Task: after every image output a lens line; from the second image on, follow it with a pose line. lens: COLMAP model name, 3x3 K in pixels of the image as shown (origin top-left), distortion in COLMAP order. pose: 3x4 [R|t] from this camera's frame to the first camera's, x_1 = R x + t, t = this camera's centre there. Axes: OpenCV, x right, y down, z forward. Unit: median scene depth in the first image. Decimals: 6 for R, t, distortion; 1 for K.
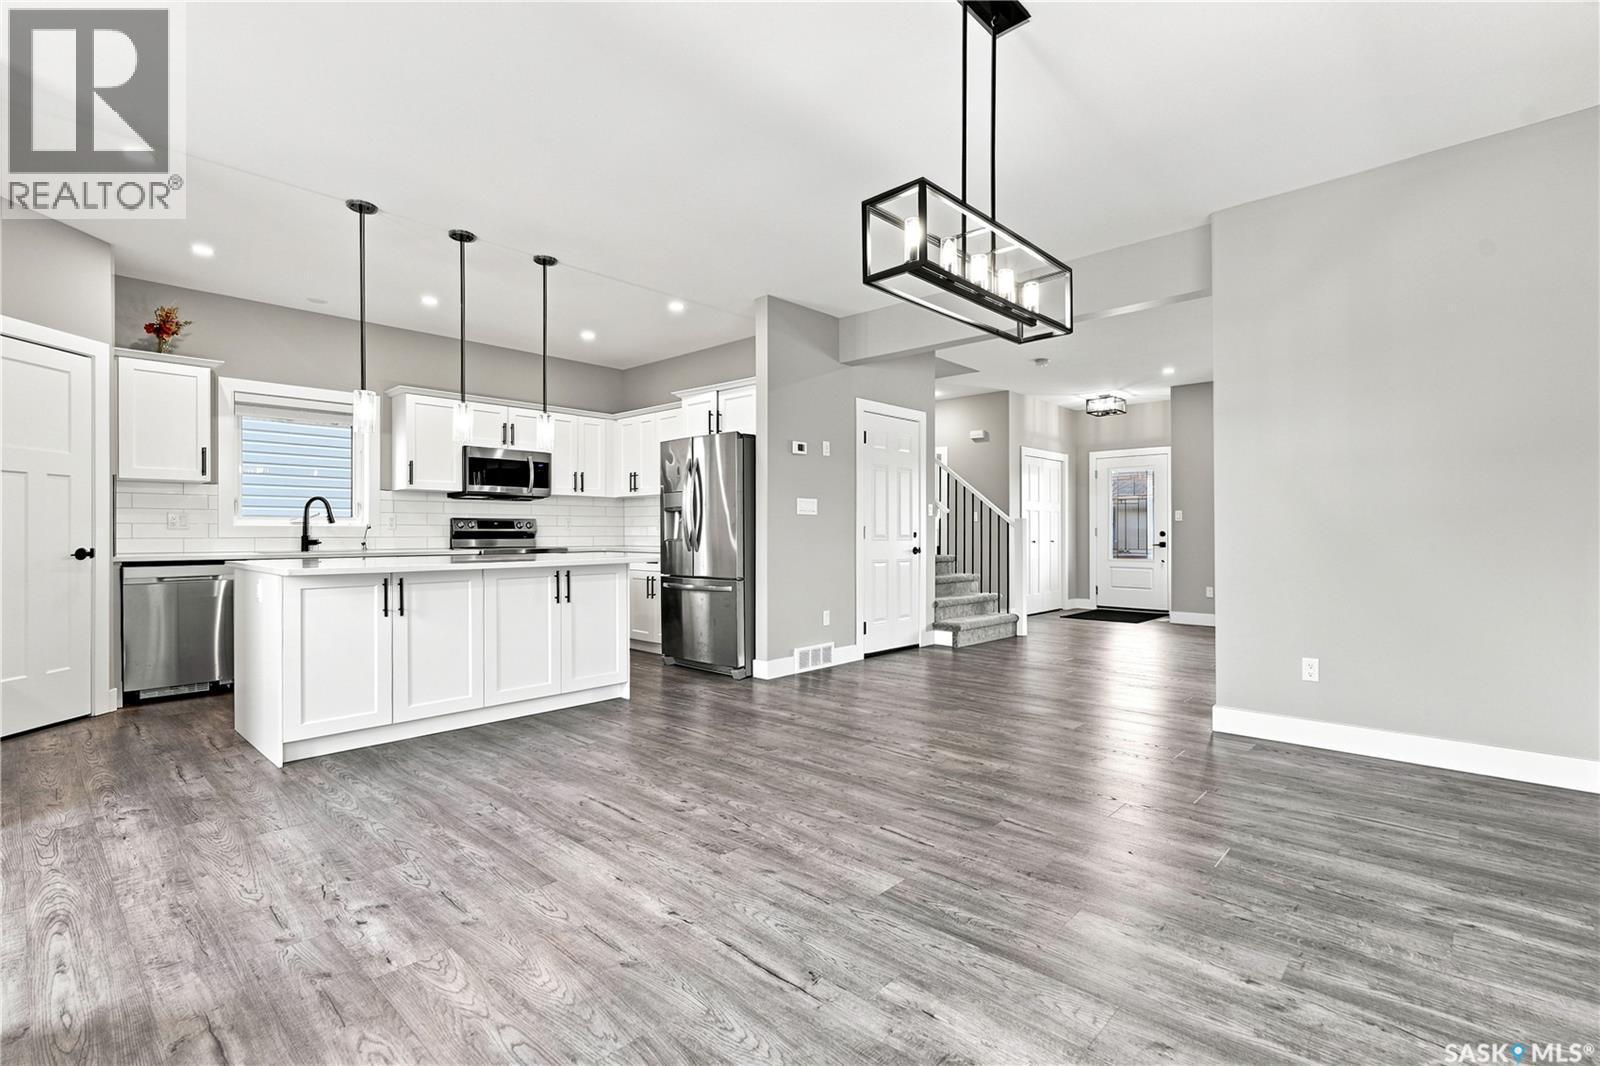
lens RADIAL K [[742.6, 0, 801.9], [0, 742.6, 538.9], [0, 0, 1]] dist [-0.001983, -0.000188]
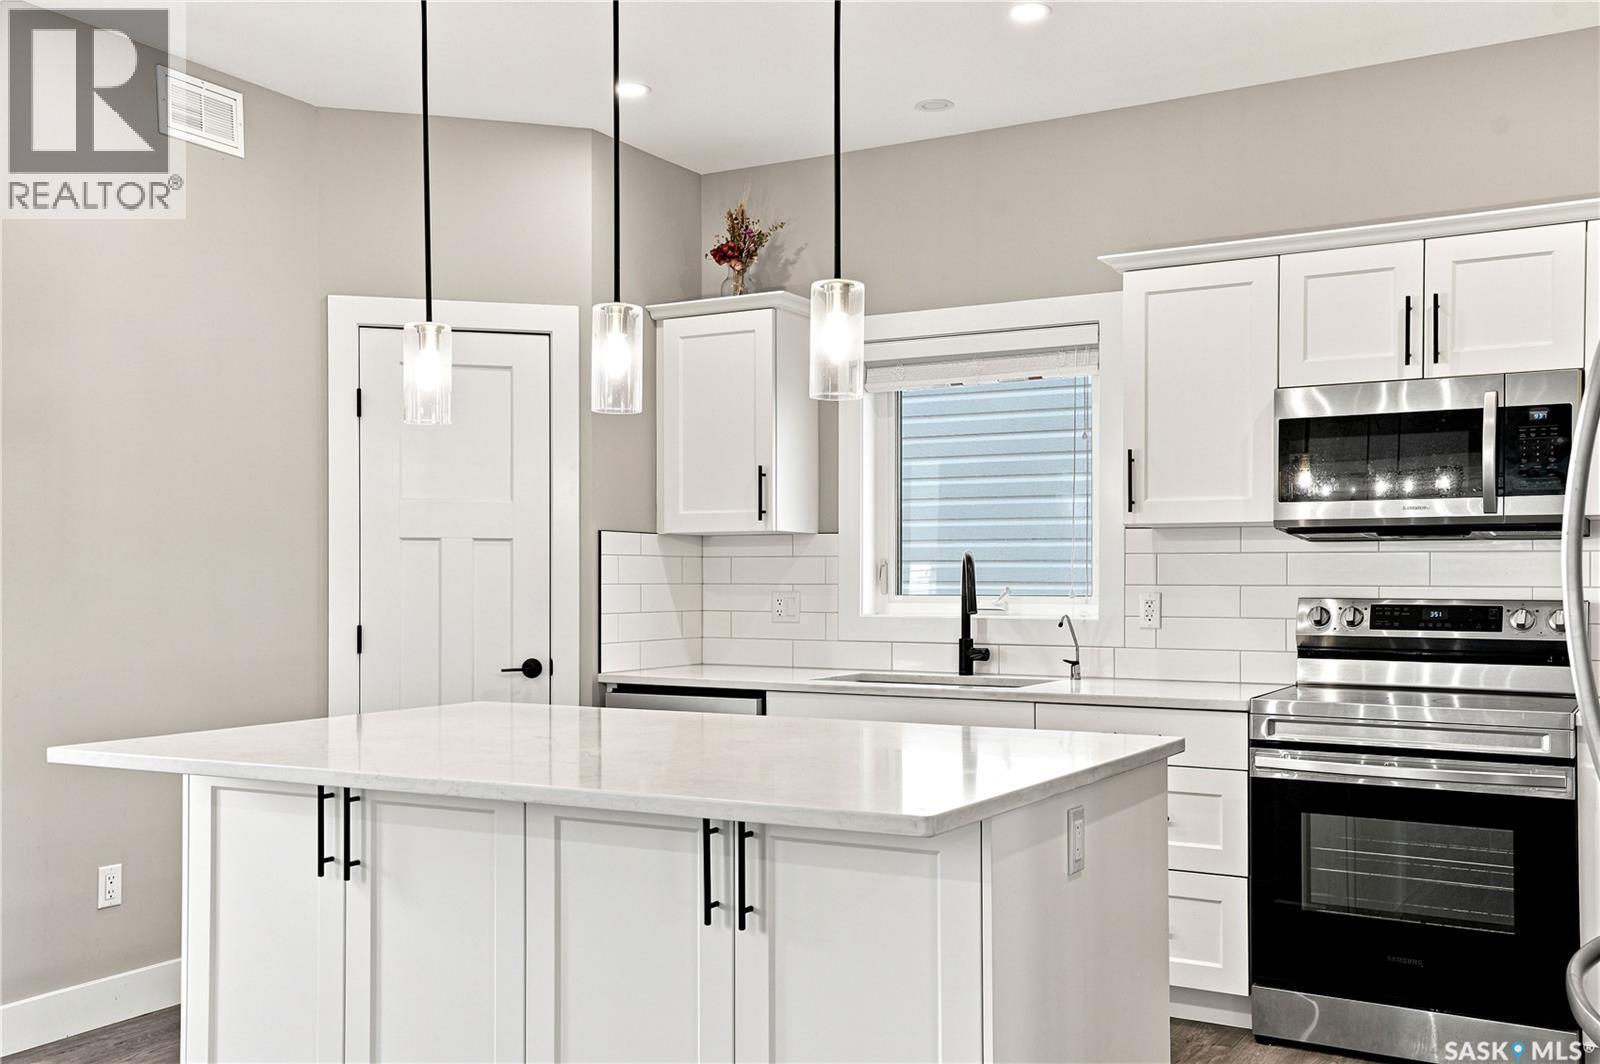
lens RADIAL K [[1551.5, 0, 792.9], [0, 1551.5, 571.5], [0, 0, 1]] dist [0.064707, 0.002651]
pose [[0.219869, -0.003857, -0.975522, 0.216844], [-0.008773, 0.999944, -0.005931, -0.038627], [0.975490, 0.009862, 0.219823, 0.691475]]
